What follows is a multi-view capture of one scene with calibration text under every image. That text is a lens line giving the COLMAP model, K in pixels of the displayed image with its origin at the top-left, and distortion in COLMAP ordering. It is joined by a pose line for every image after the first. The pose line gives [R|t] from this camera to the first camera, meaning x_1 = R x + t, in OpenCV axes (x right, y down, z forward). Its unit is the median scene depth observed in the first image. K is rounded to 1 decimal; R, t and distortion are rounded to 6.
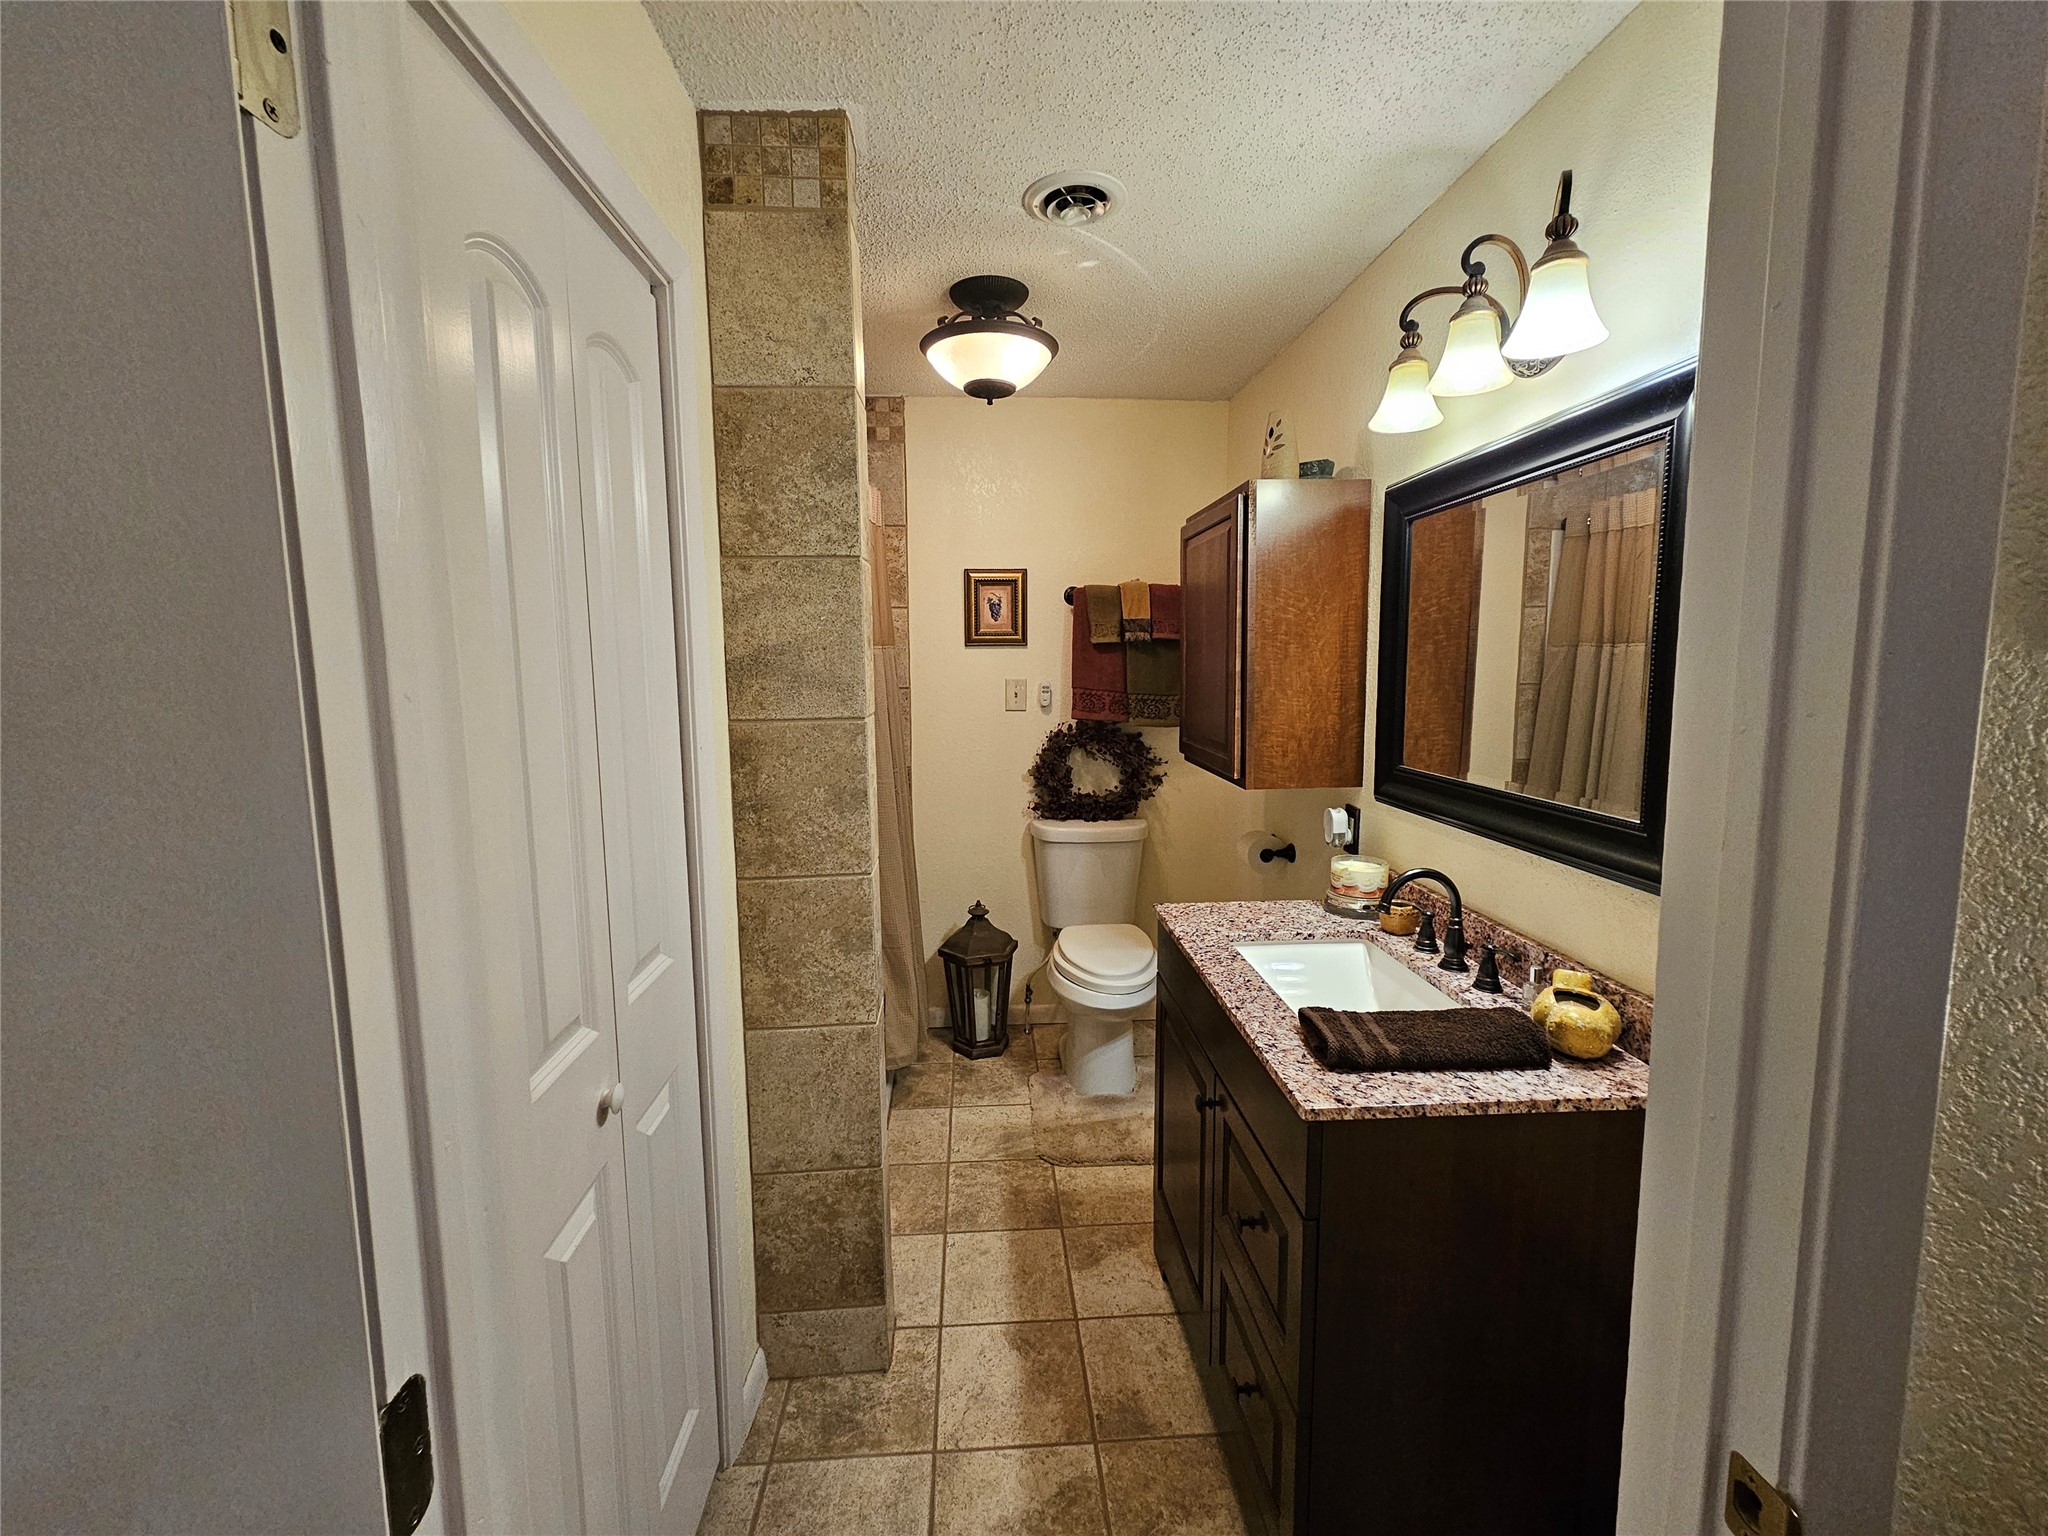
lens RADIAL K [[841.8, 0, 1020.6], [0, 841.8, 756.6], [0, 0, 1]] dist [0.000690, -0.000590]
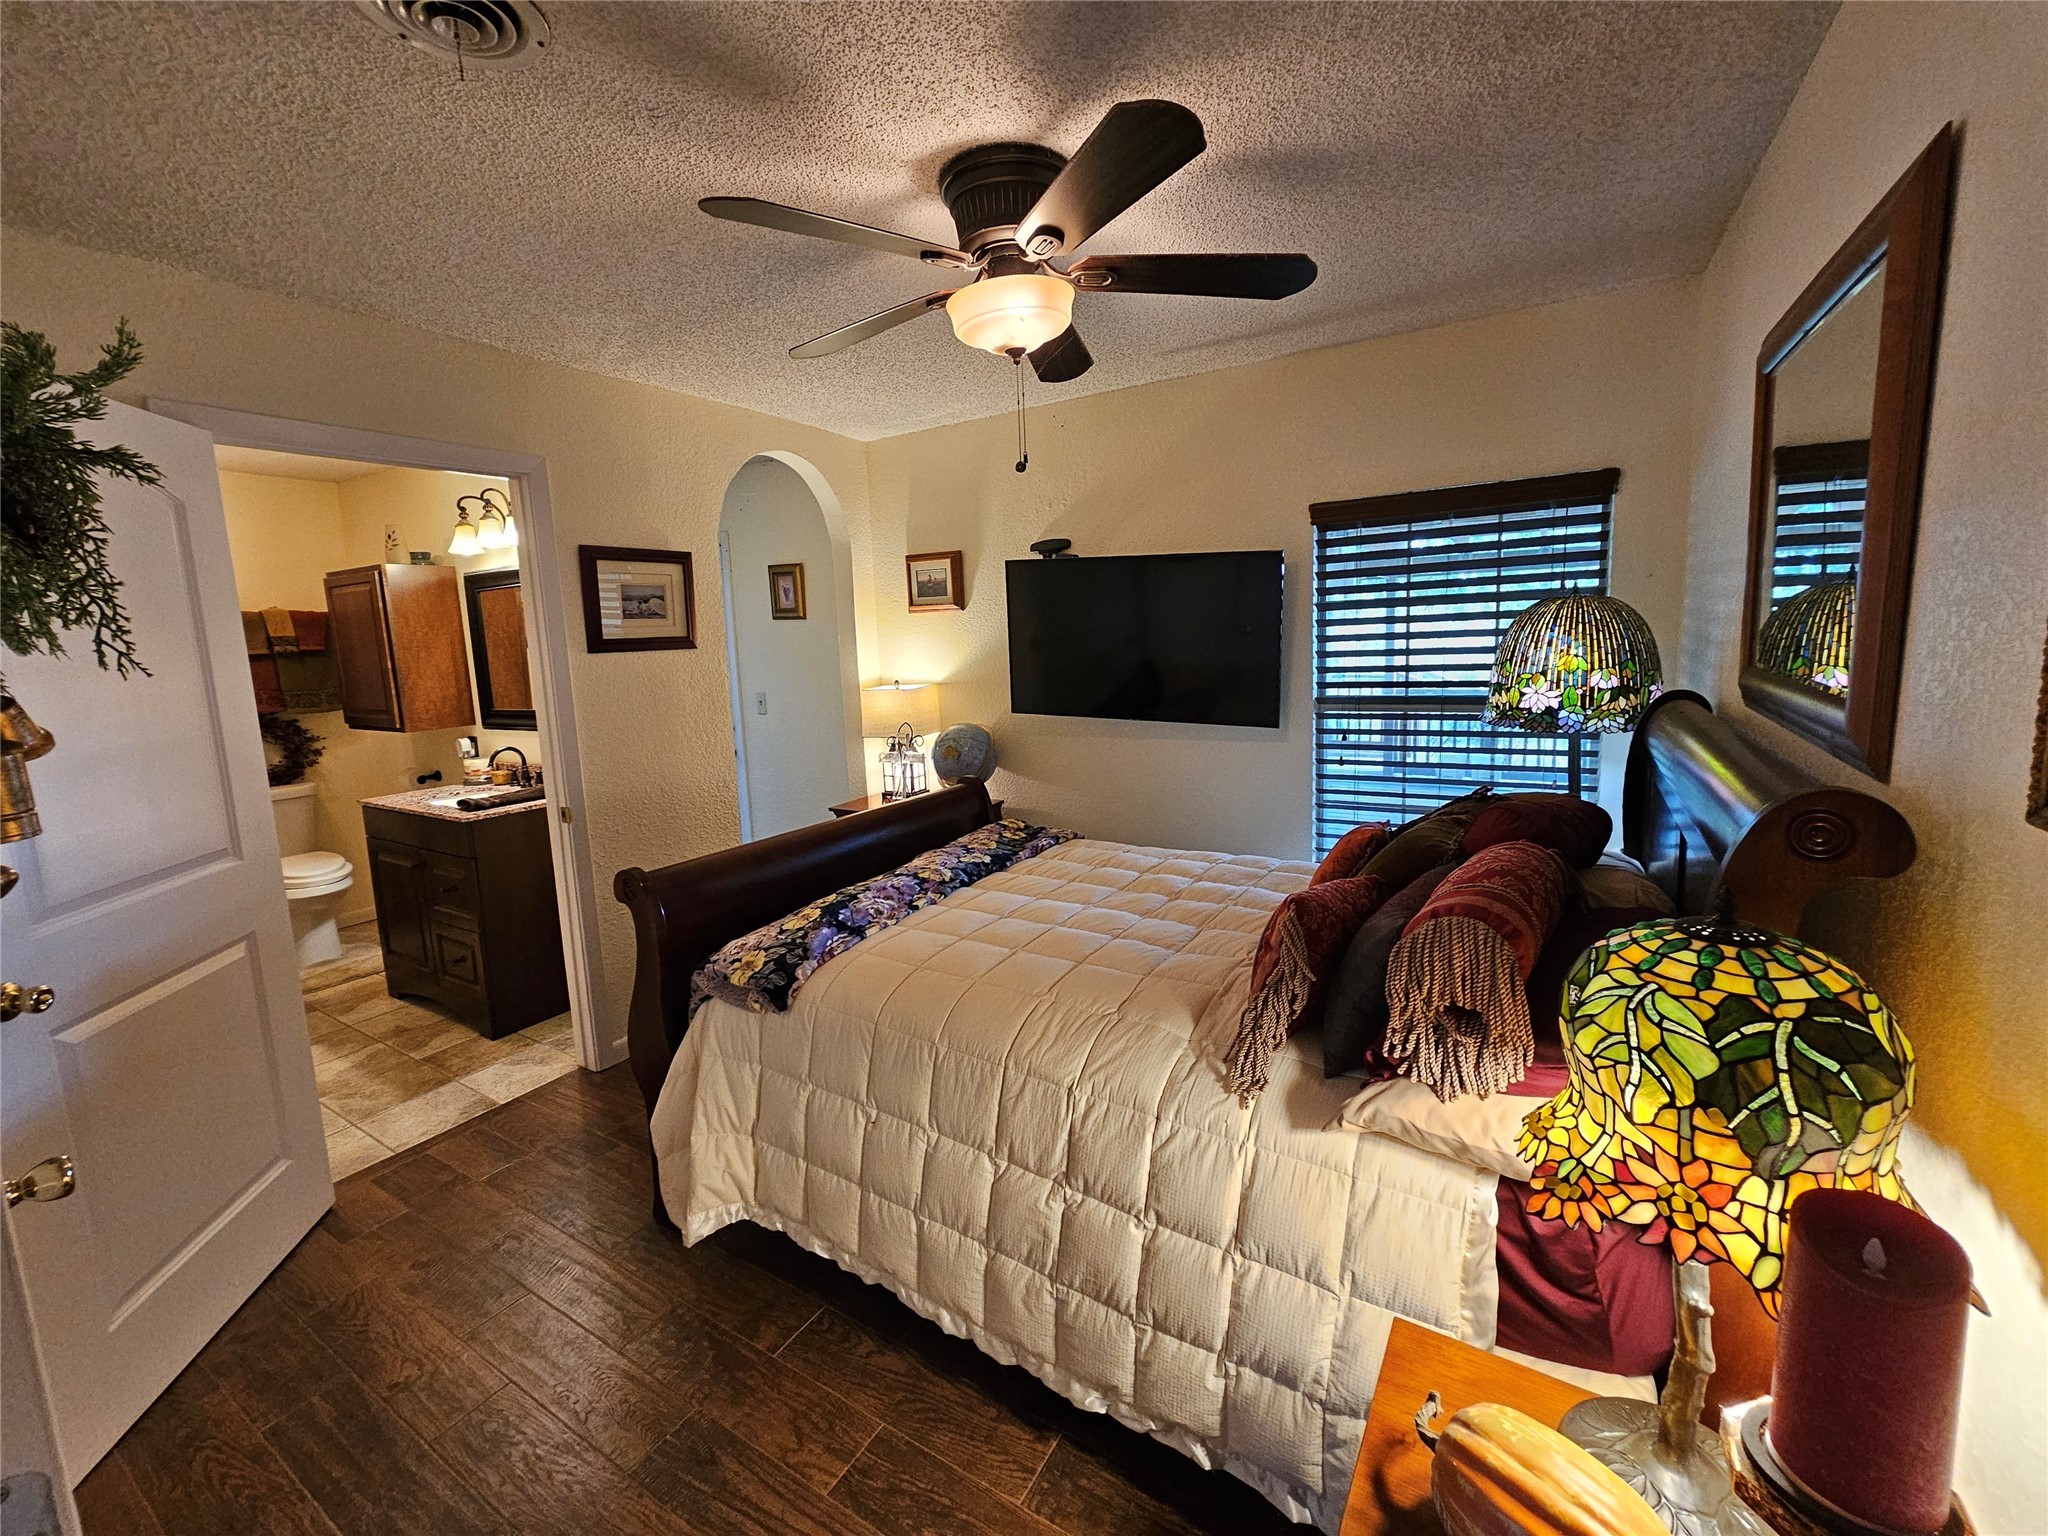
lens RADIAL K [[841.8, 0, 1018.7], [0, 841.8, 759.2], [0, 0, 1]] dist [0.000690, -0.000590]
pose [[0.580534, -0.122569, 0.804958, -0.407371], [0.124022, 0.990381, 0.061359, 0.138877], [-0.804736, 0.064211, 0.590150, -1.062749]]
